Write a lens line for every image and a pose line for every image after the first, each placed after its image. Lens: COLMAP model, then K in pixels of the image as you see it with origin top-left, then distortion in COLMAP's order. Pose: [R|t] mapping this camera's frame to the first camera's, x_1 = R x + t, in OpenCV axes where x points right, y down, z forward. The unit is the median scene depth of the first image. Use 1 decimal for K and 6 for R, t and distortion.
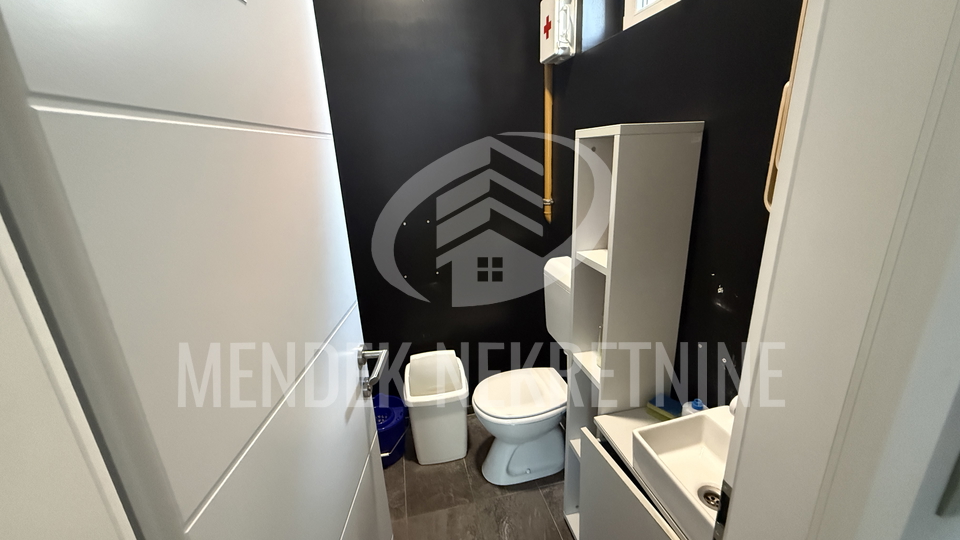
lens RADIAL K [[381.0, 0, 480.5], [0, 381.0, 268.1], [0, 0, 1]] dist [-0.002284, -0.000072]
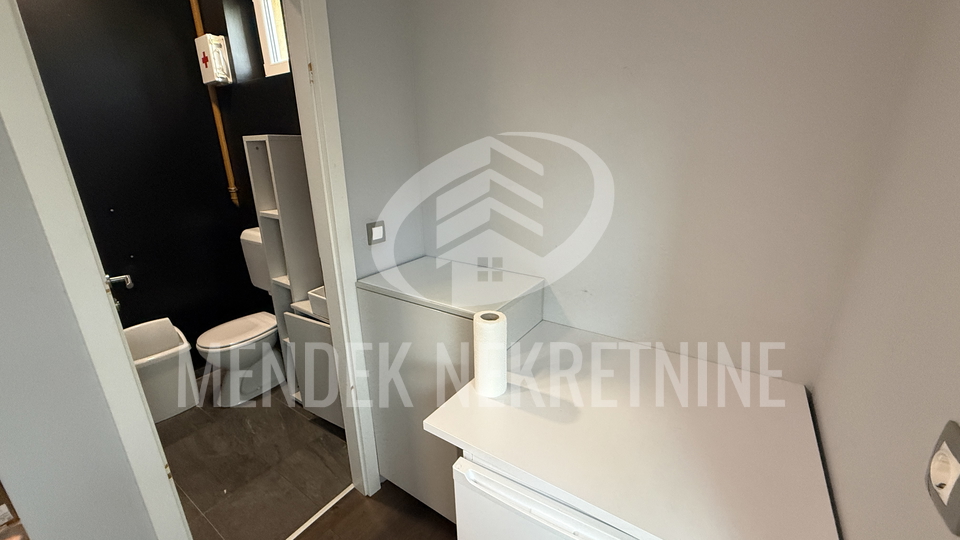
lens RADIAL K [[381.0, 0, 480.5], [0, 381.0, 268.1], [0, 0, 1]] dist [-0.002284, -0.000072]
pose [[0.734937, -0.170819, 0.656268, -0.122624], [0.180856, 0.982076, 0.053086, 0.213853], [-0.653573, 0.079675, 0.752658, -0.623837]]
